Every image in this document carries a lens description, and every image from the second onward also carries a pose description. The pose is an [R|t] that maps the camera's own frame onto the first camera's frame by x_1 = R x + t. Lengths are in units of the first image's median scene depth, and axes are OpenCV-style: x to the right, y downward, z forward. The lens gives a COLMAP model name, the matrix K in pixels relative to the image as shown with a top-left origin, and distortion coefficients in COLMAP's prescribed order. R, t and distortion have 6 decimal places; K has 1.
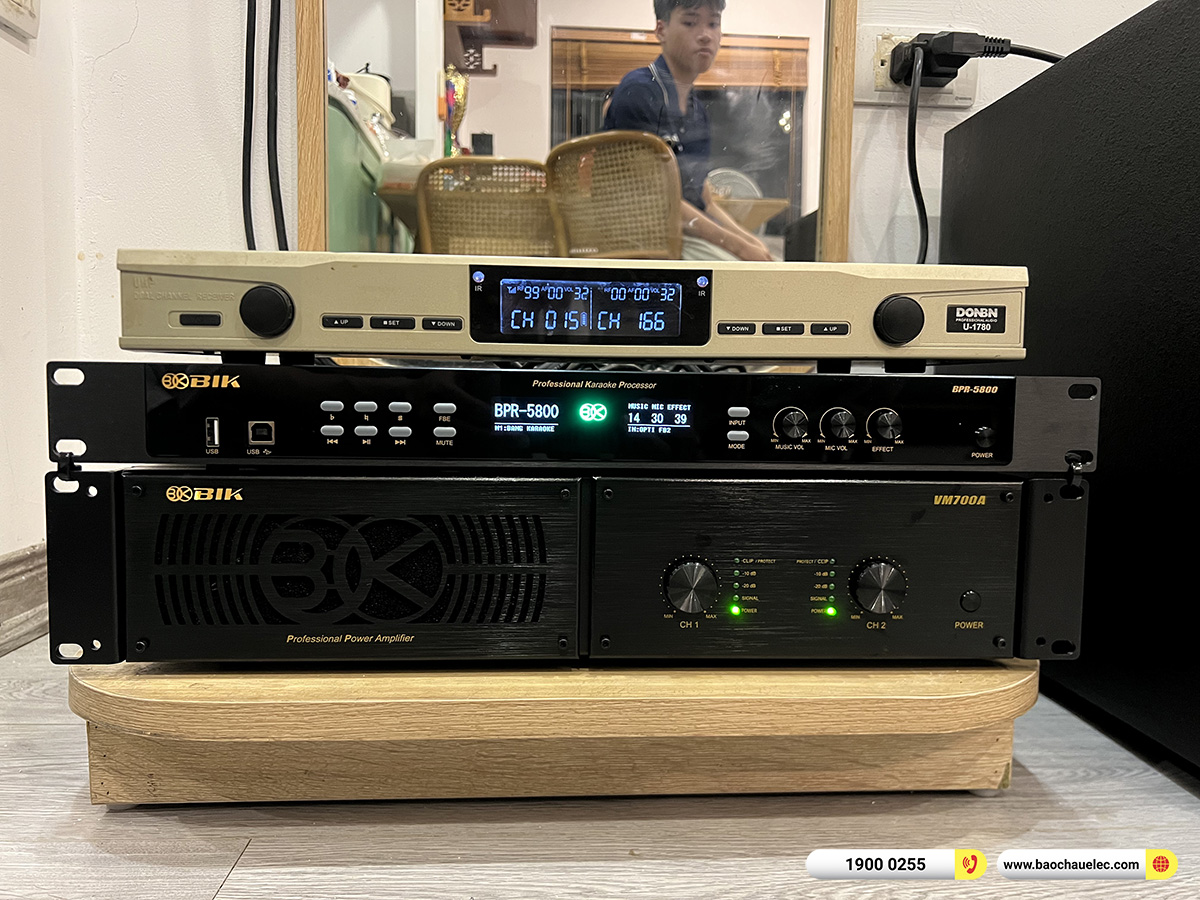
lens RADIAL K [[917.4, 0, 604.6], [0, 917.4, 445.1], [0, 0, 1]] dist [0.084076, -0.085036]
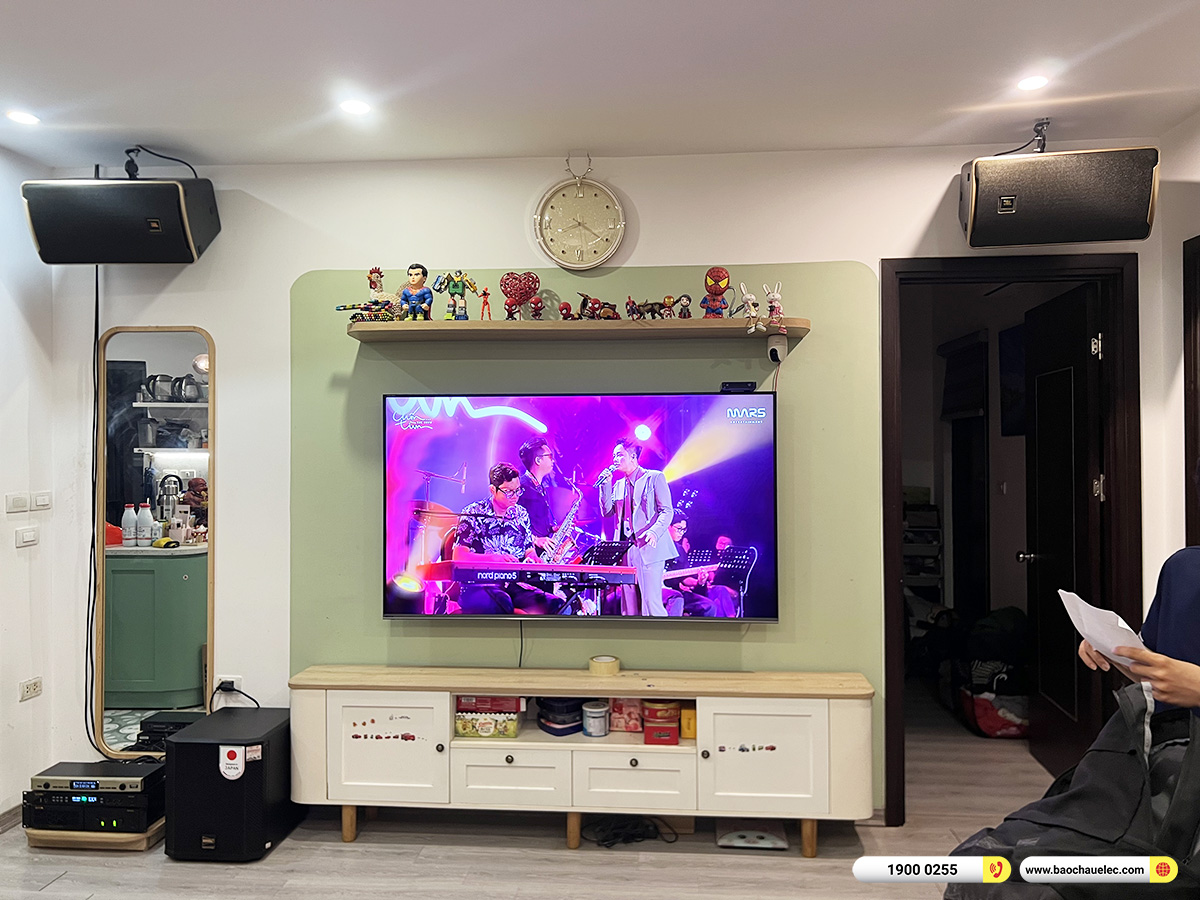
lens RADIAL K [[917.4, 0, 604.6], [0, 917.4, 445.1], [0, 0, 1]] dist [0.084076, -0.085036]
pose [[0.988719, -0.016995, -0.148818, 5.637101], [0.005722, 0.997103, -0.075853, -2.419683], [0.149676, 0.074145, 0.985951, -6.464107]]
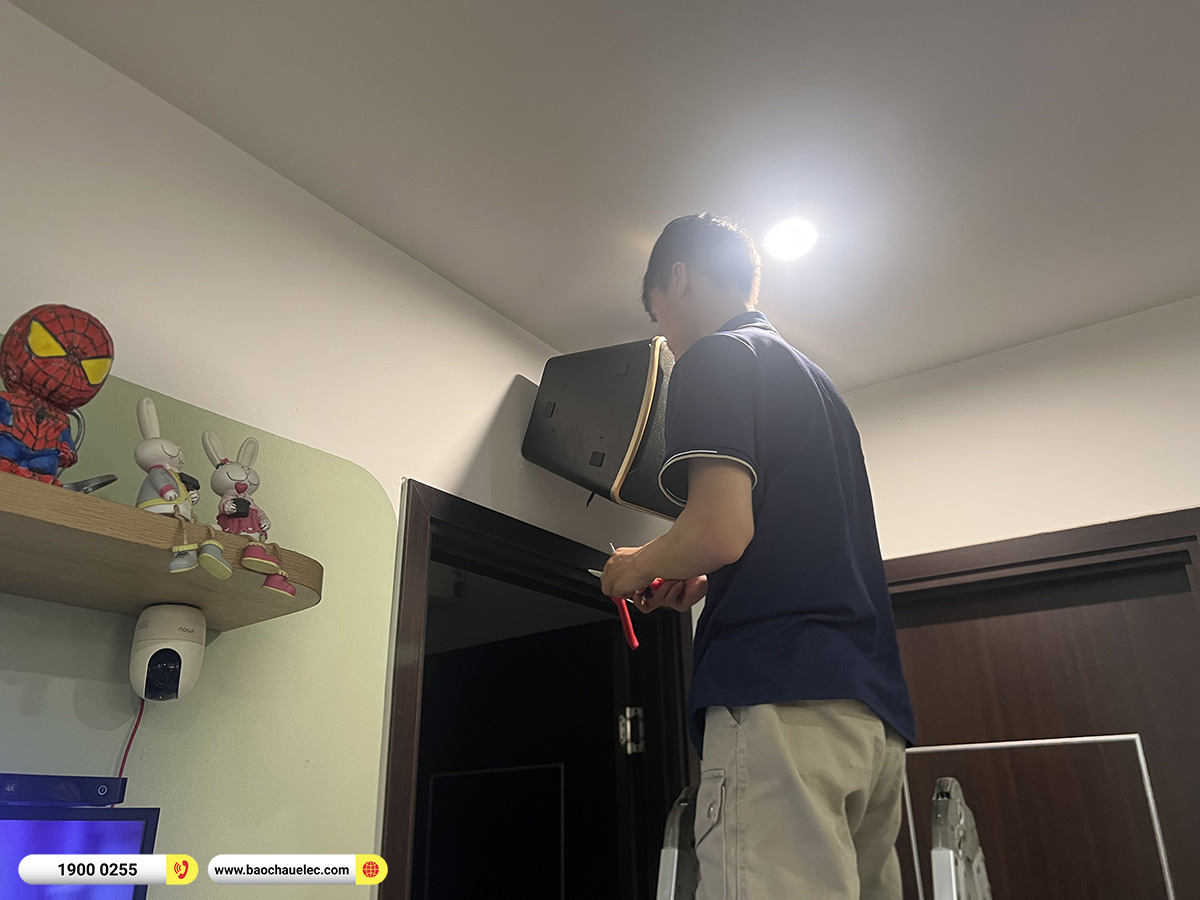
lens RADIAL K [[919.6, 0, 595.0], [0, 919.6, 452.2], [0, 0, 1]] dist [0.090475, -0.099561]
pose [[0.644472, 0.268063, 0.716100, 4.753583], [0.076292, 0.909316, -0.409052, -3.265954], [-0.760813, 0.318255, 0.565577, -0.655673]]
